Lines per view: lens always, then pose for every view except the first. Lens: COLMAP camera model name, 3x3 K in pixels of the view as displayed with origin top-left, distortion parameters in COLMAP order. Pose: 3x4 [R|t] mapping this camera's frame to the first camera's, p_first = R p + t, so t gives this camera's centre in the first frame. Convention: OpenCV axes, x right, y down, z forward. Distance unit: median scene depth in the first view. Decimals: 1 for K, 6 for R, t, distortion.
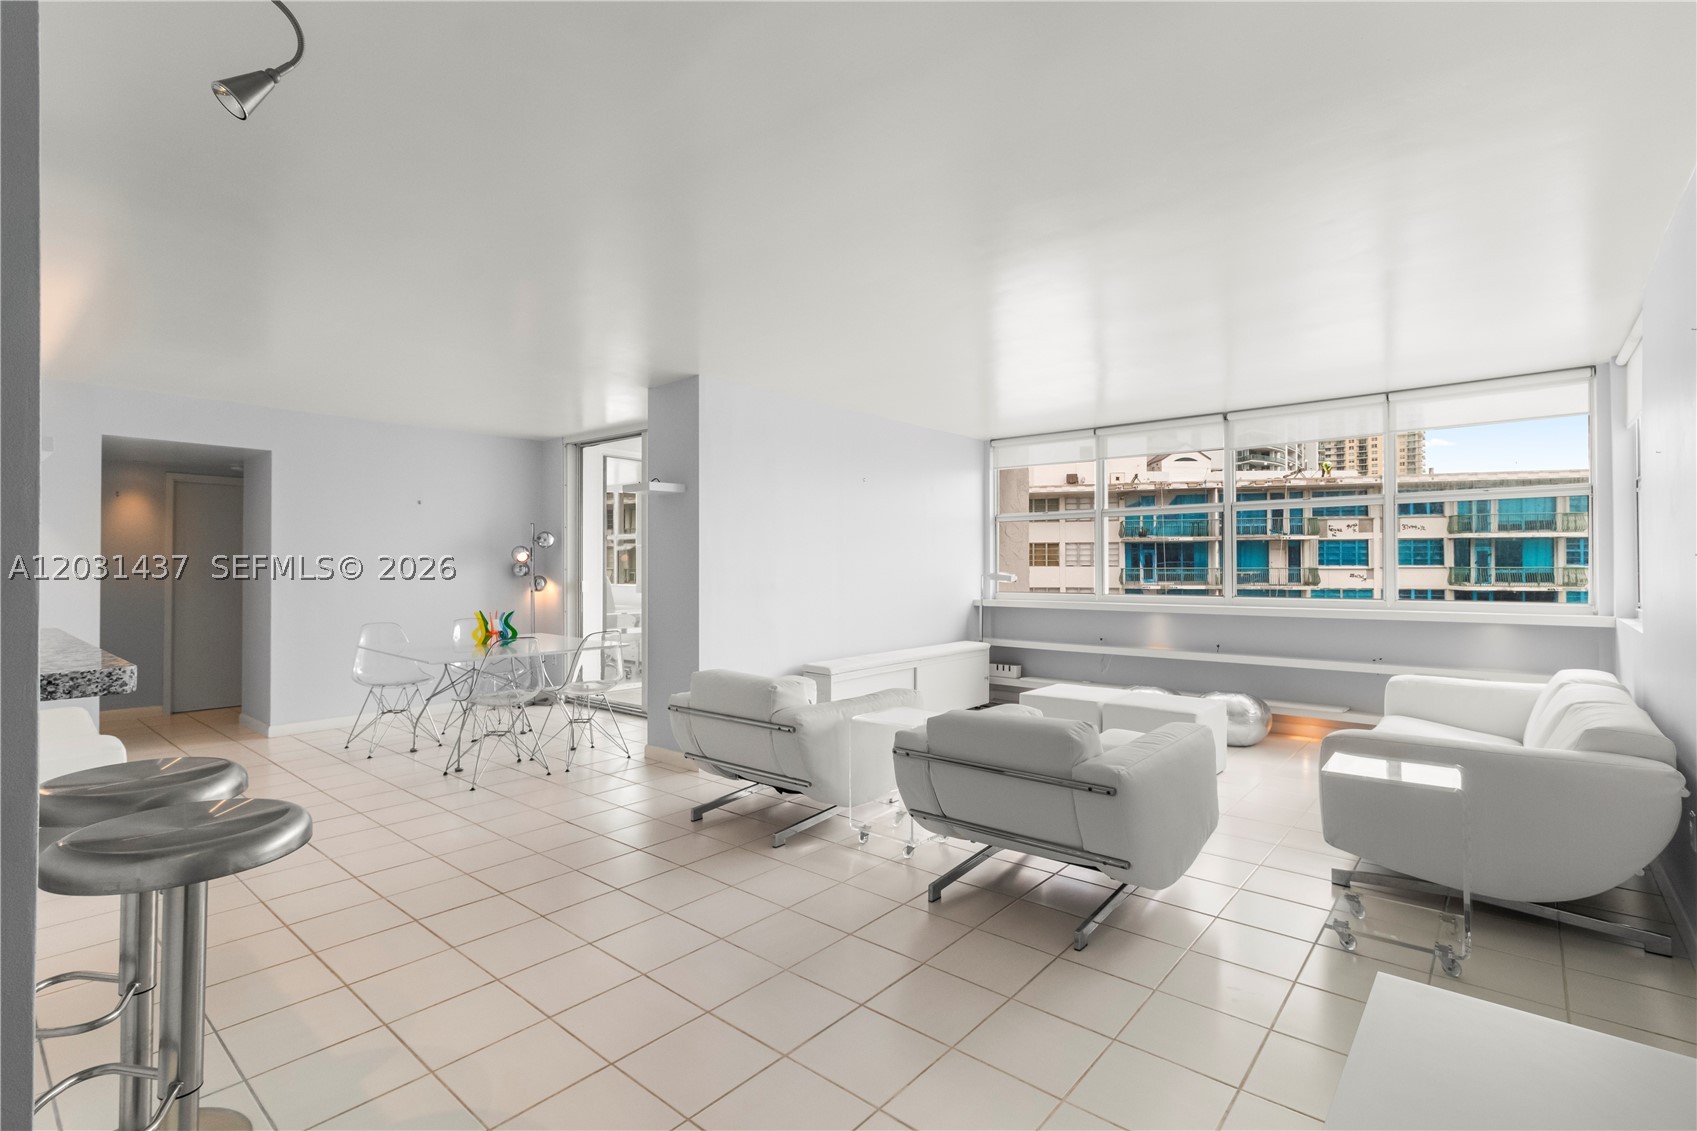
lens RADIAL K [[782.9, 0, 855.5], [0, 782.9, 558.3], [0, 0, 1]] dist [0.001225, 0.000557]
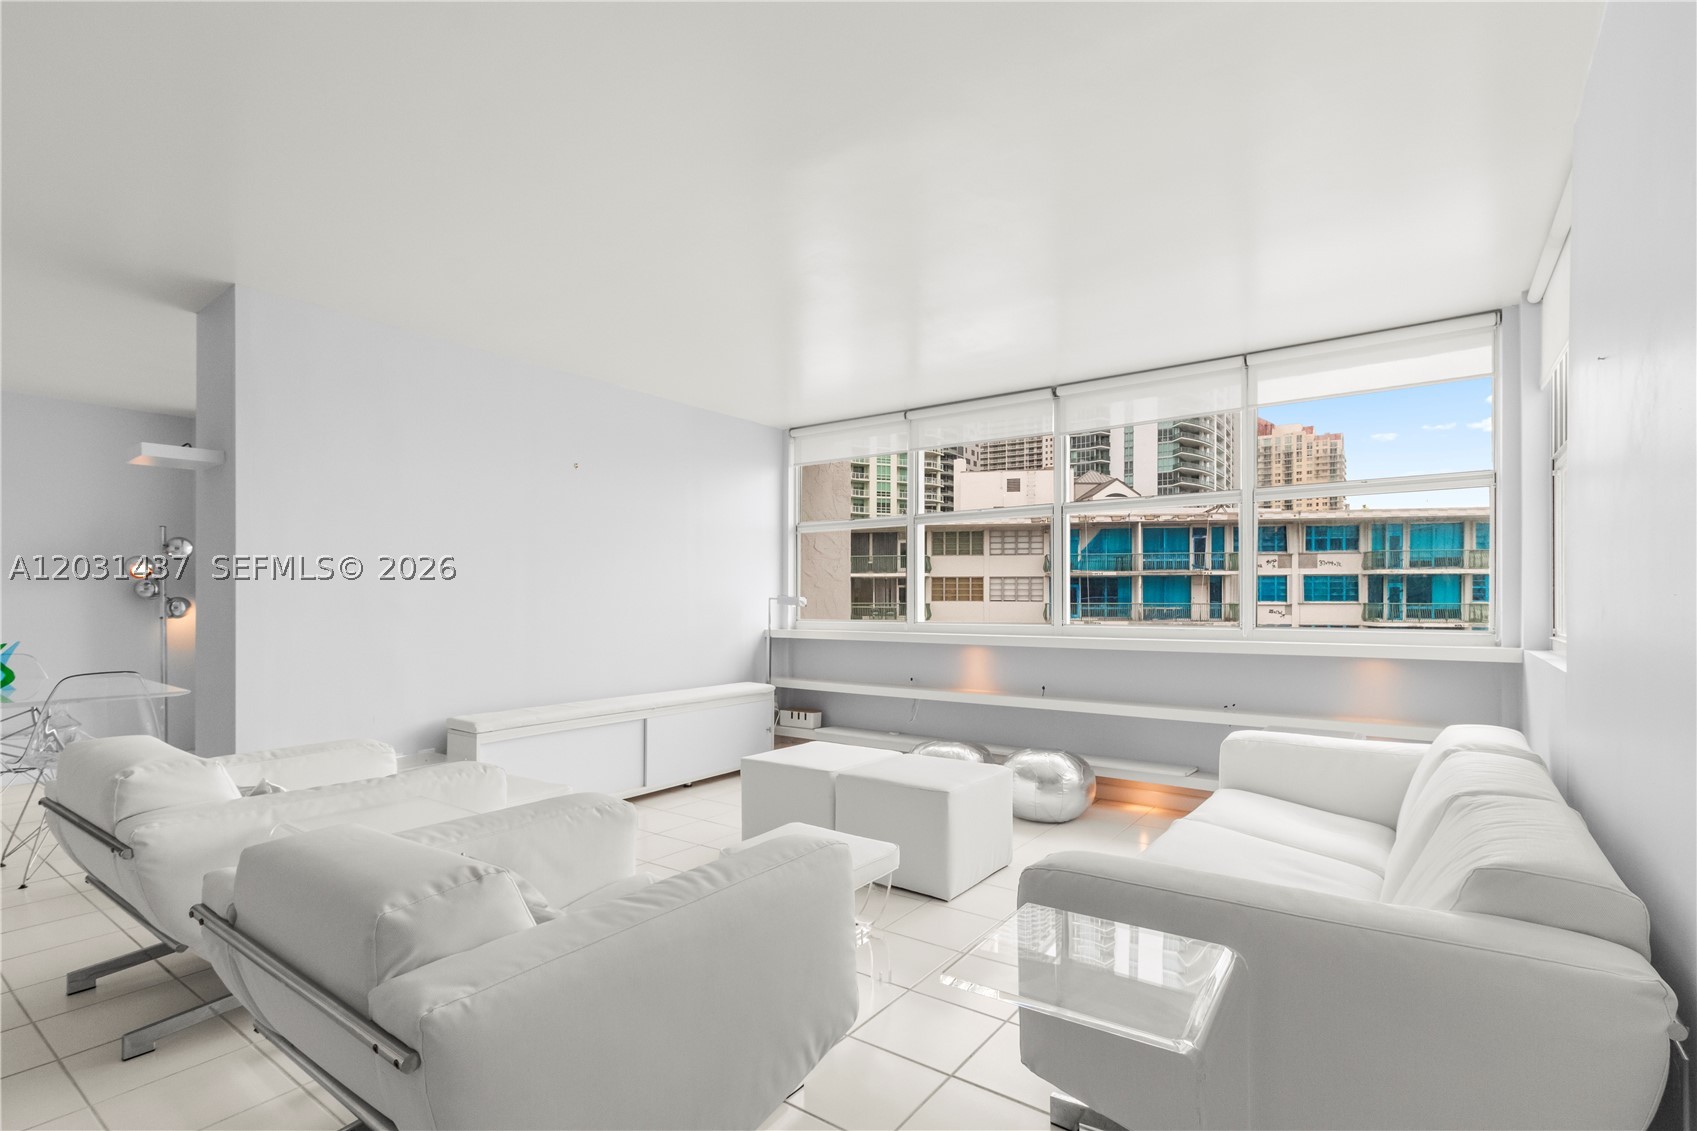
lens RADIAL K [[797.3, 0, 856.8], [0, 797.3, 601.6], [0, 0, 1]] dist [0.001955, 0.000522]
pose [[0.996877, 0.003687, 0.078887, 0.030096], [-0.004426, 0.999948, 0.009199, 0.002781], [-0.078849, -0.009520, 0.996841, 0.031754]]
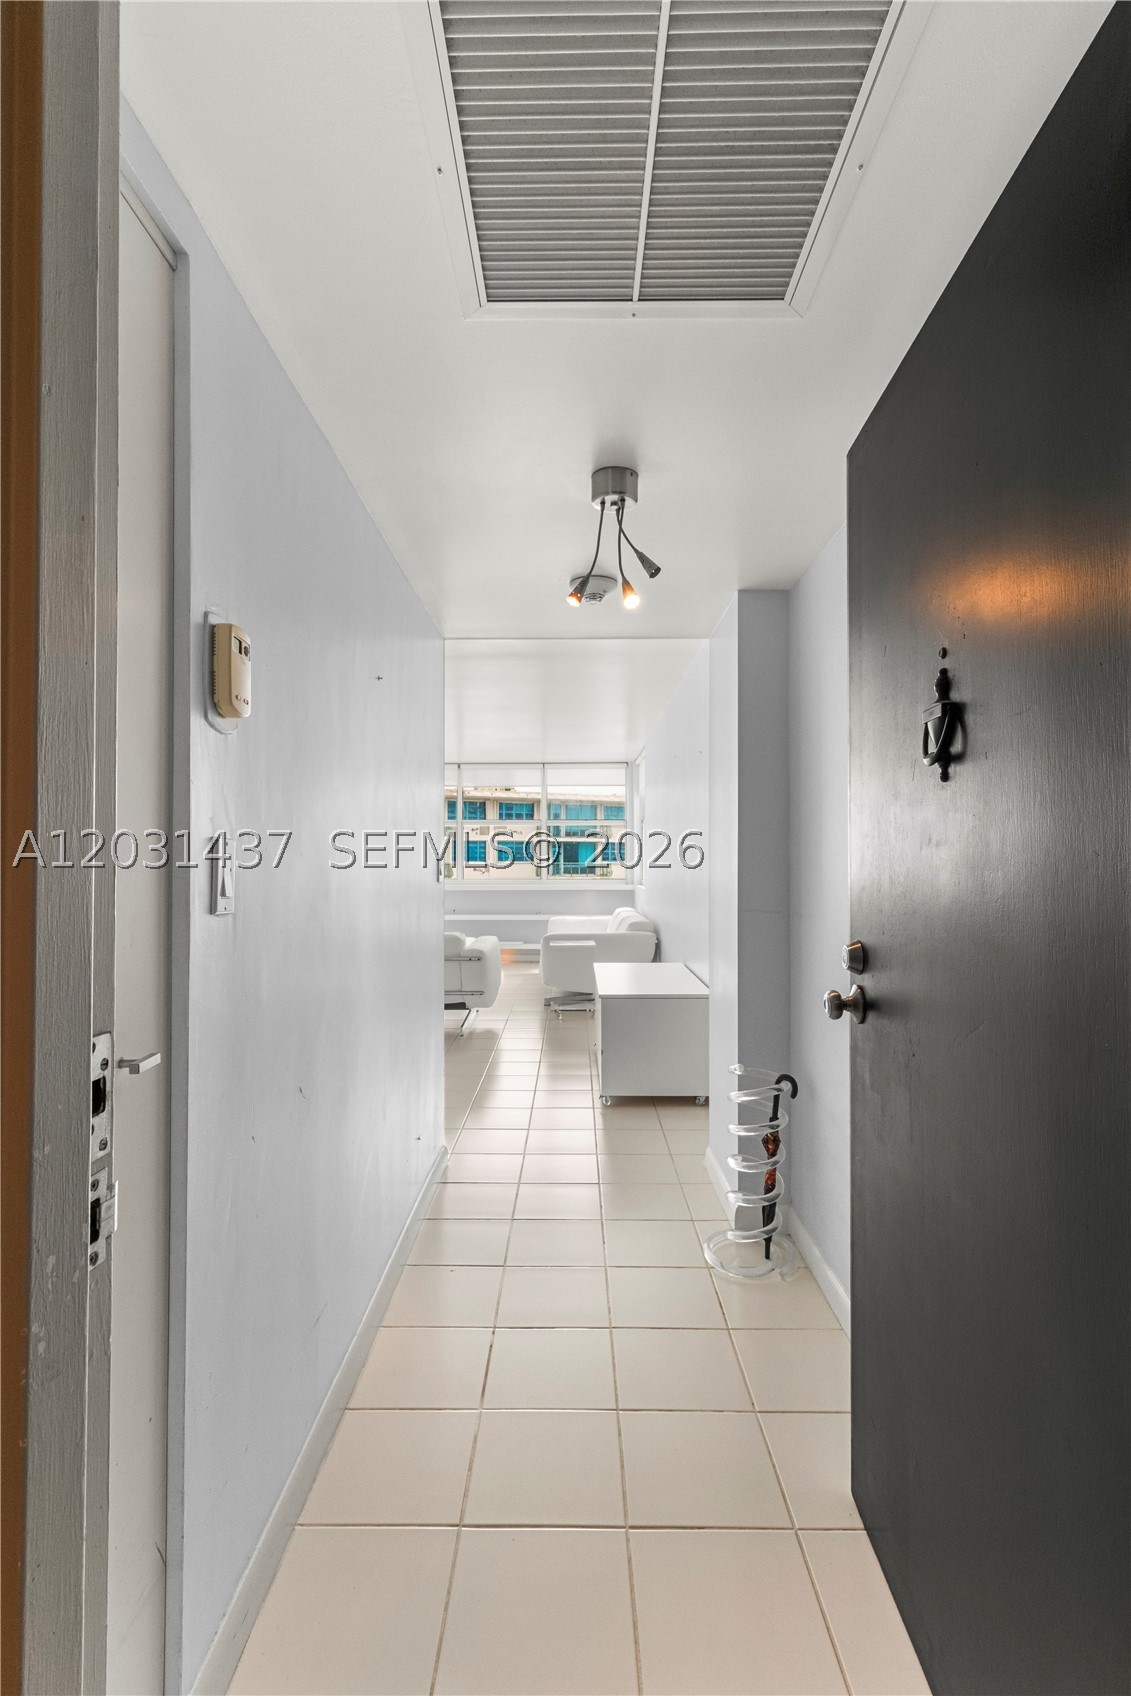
lens RADIAL K [[782.4, 0, 565.5], [0, 782.4, 848.0], [0, 0, 1]] dist [0.001225, 0.000557]
pose [[0.768856, 0.014871, 0.639249, -0.052868], [-0.010203, 0.999888, -0.010988, 0.000123], [-0.639340, 0.001926, 0.768921, -0.050697]]
